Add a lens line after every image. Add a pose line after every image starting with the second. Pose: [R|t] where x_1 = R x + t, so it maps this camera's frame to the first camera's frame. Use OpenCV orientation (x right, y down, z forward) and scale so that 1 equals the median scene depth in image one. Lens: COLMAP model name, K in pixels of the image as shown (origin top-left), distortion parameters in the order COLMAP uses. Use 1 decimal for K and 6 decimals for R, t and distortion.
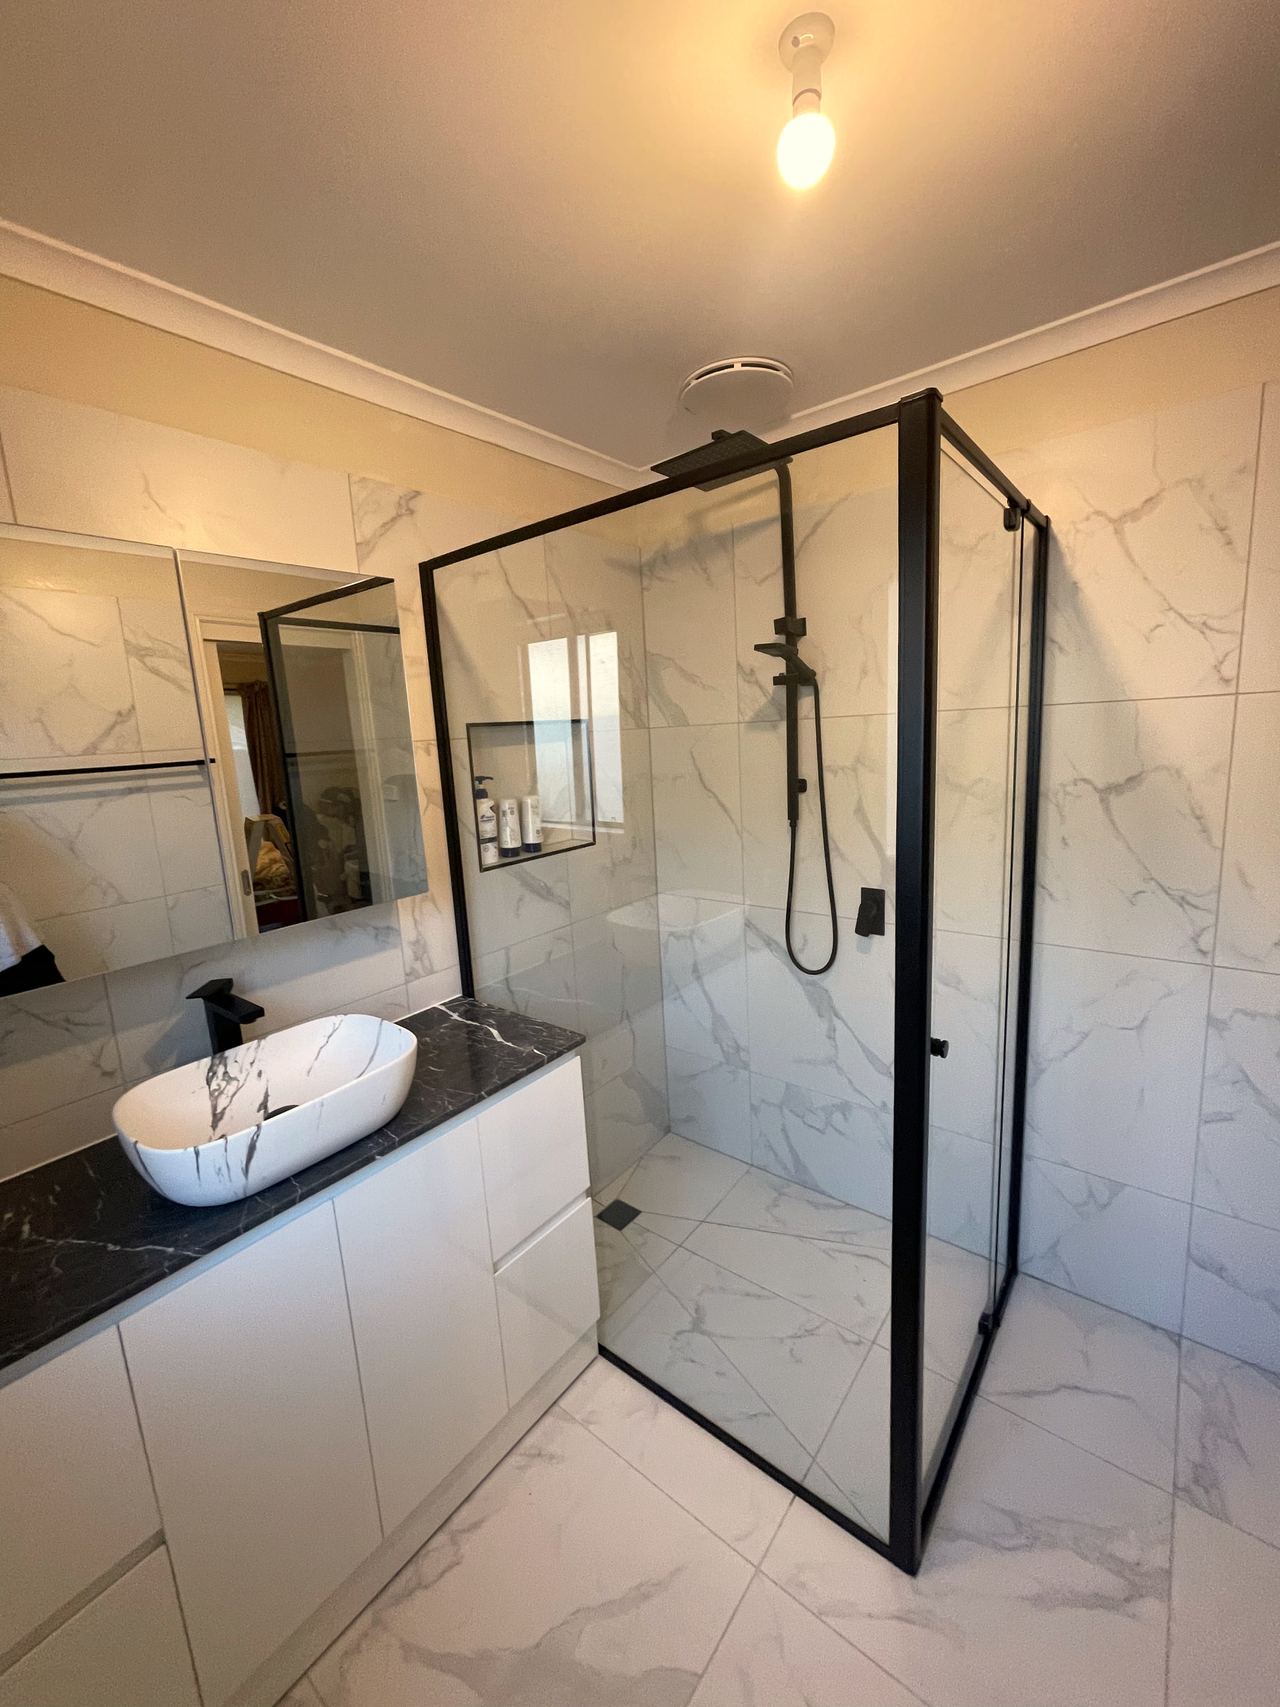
lens RADIAL K [[691.8, 0, 628.5], [0, 691.8, 846.6], [0, 0, 1]] dist [-0.003342, 0.000097]
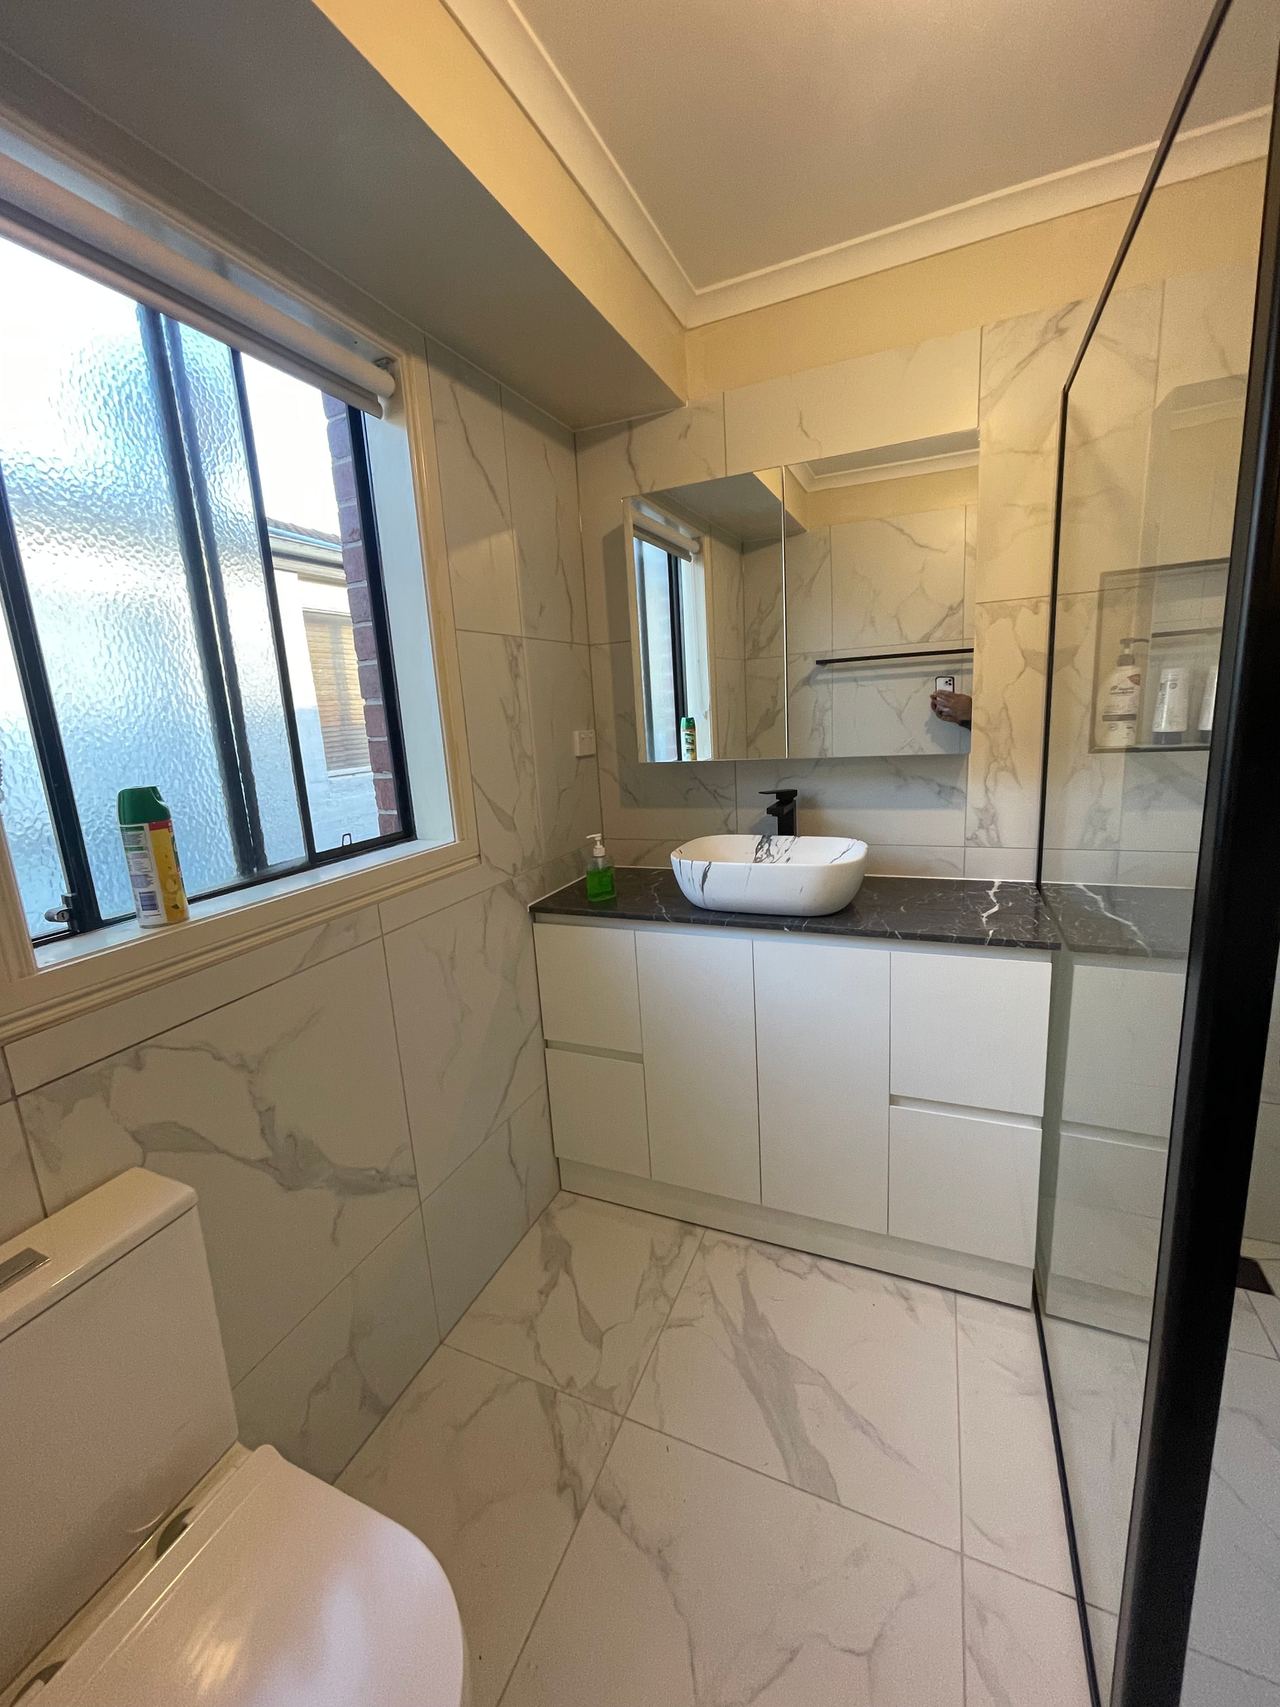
lens RADIAL K [[691.8, 0, 628.5], [0, 691.8, 846.6], [0, 0, 1]] dist [-0.003342, 0.000097]
pose [[0.266877, 0.229673, -0.935963, 0.544967], [-0.114983, 0.971839, 0.205691, 0.046962], [0.956847, 0.052725, 0.285770, 0.246946]]
